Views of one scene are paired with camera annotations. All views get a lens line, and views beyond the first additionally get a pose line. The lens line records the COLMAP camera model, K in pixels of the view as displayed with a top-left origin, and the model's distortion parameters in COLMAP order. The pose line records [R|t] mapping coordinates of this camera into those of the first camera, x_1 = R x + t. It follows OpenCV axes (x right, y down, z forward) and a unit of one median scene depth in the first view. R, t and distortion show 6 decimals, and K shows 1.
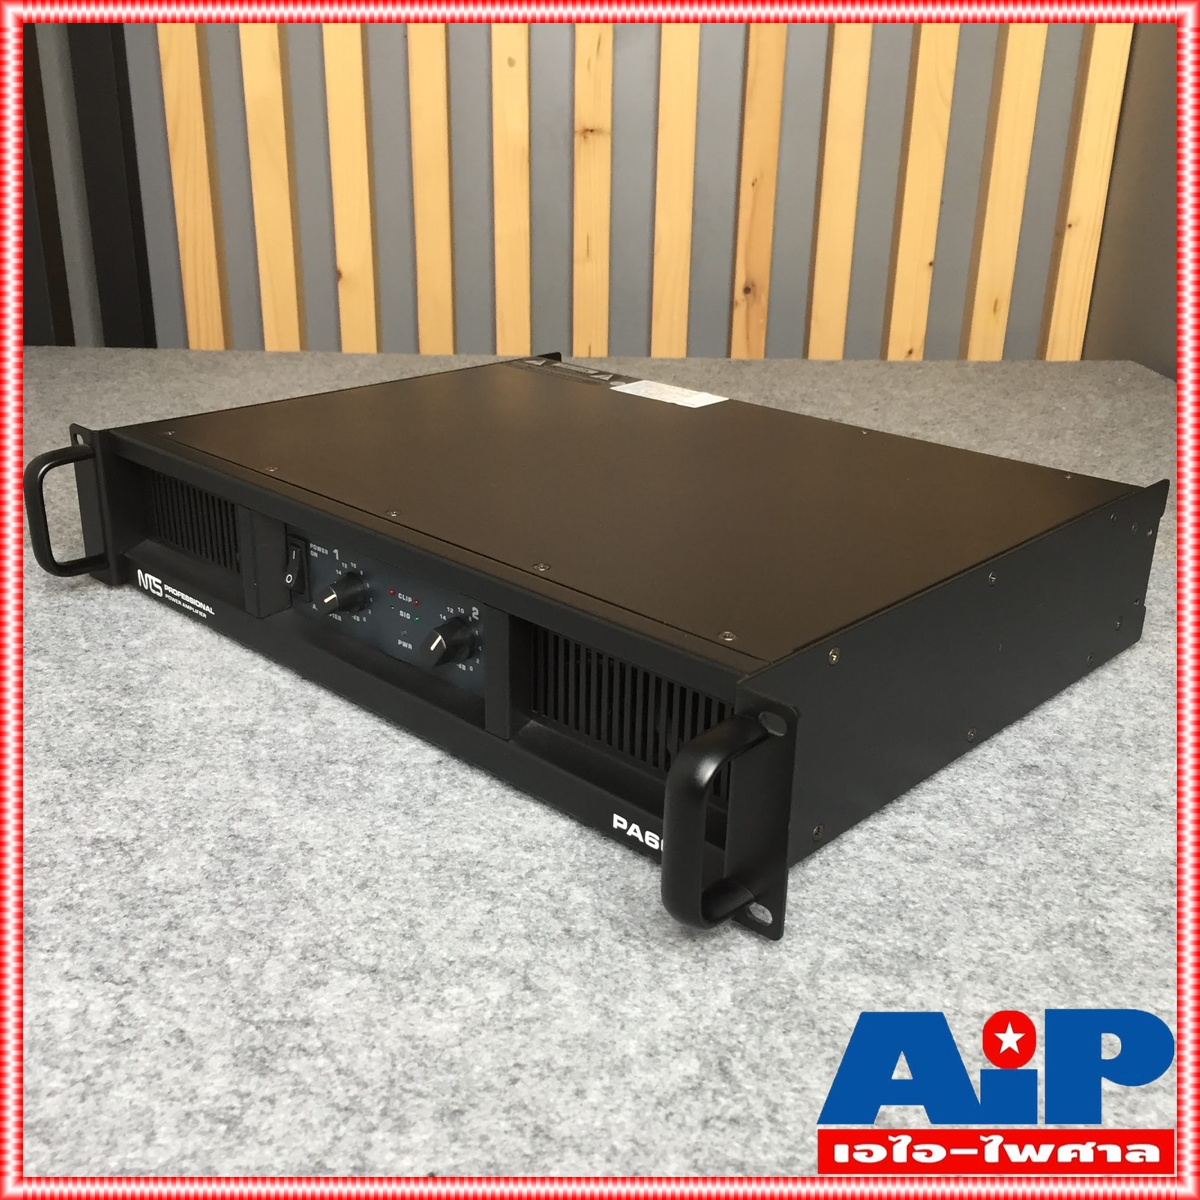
lens RADIAL K [[1342.8, 0, 593.3], [0, 1342.8, 607.6], [0, 0, 1]] dist [0.031384, 0.000000]
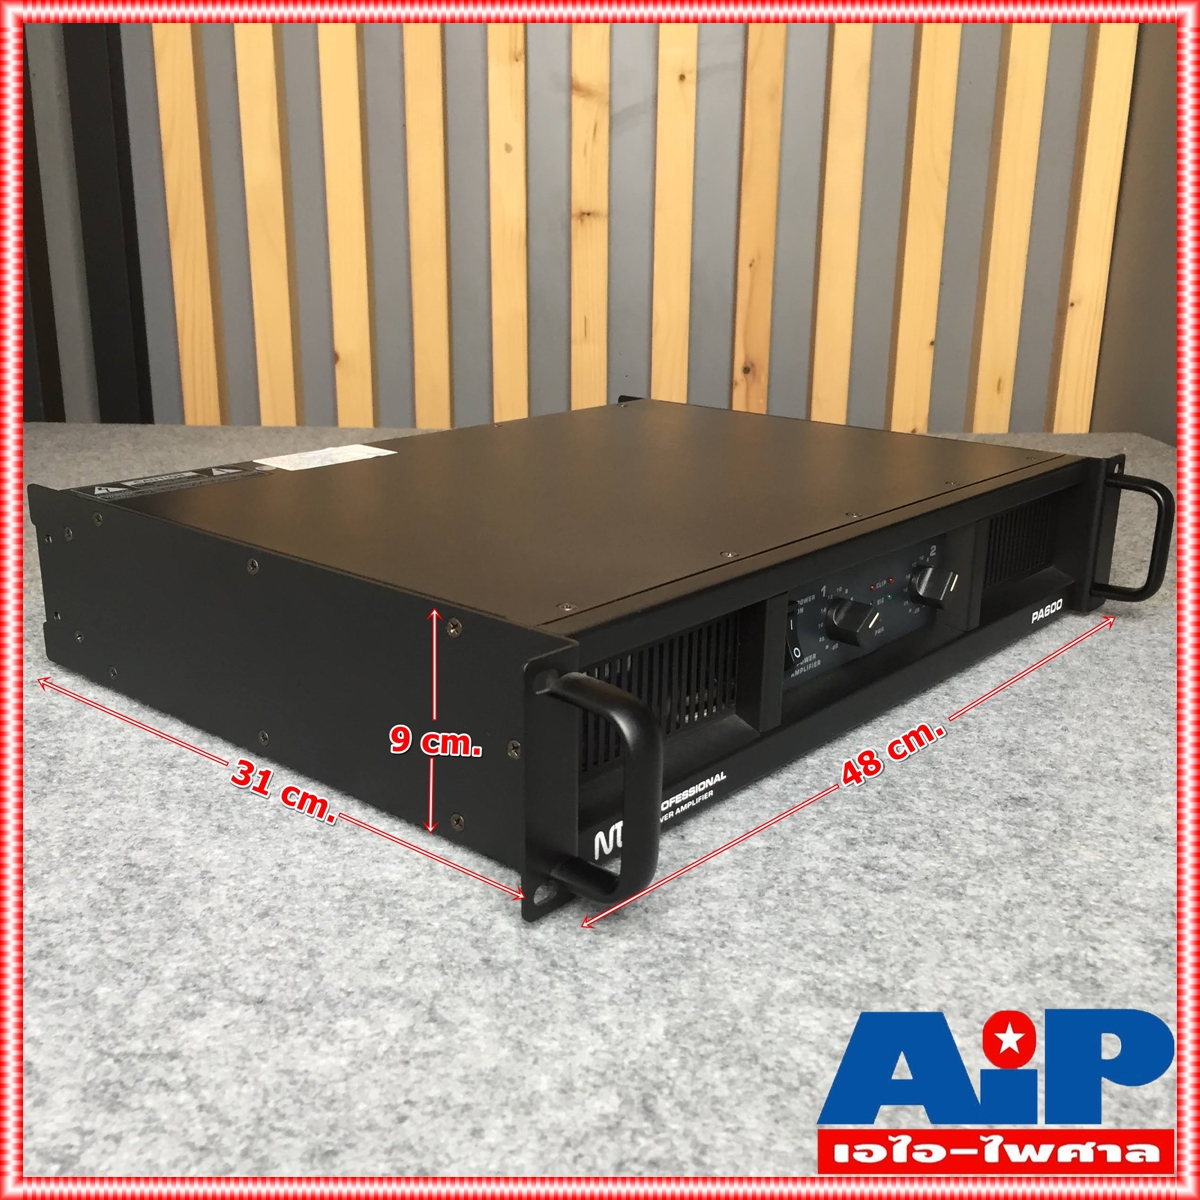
lens RADIAL K [[1342.8, 0, 596.3], [0, 1342.8, 607.1], [0, 0, 1]] dist [0.031384, 0.000000]
pose [[0.999839, -0.003767, -0.017547, 0.070411], [0.002186, 0.996006, -0.089257, 0.088331], [0.017813, 0.089205, 0.995854, 0.098008]]
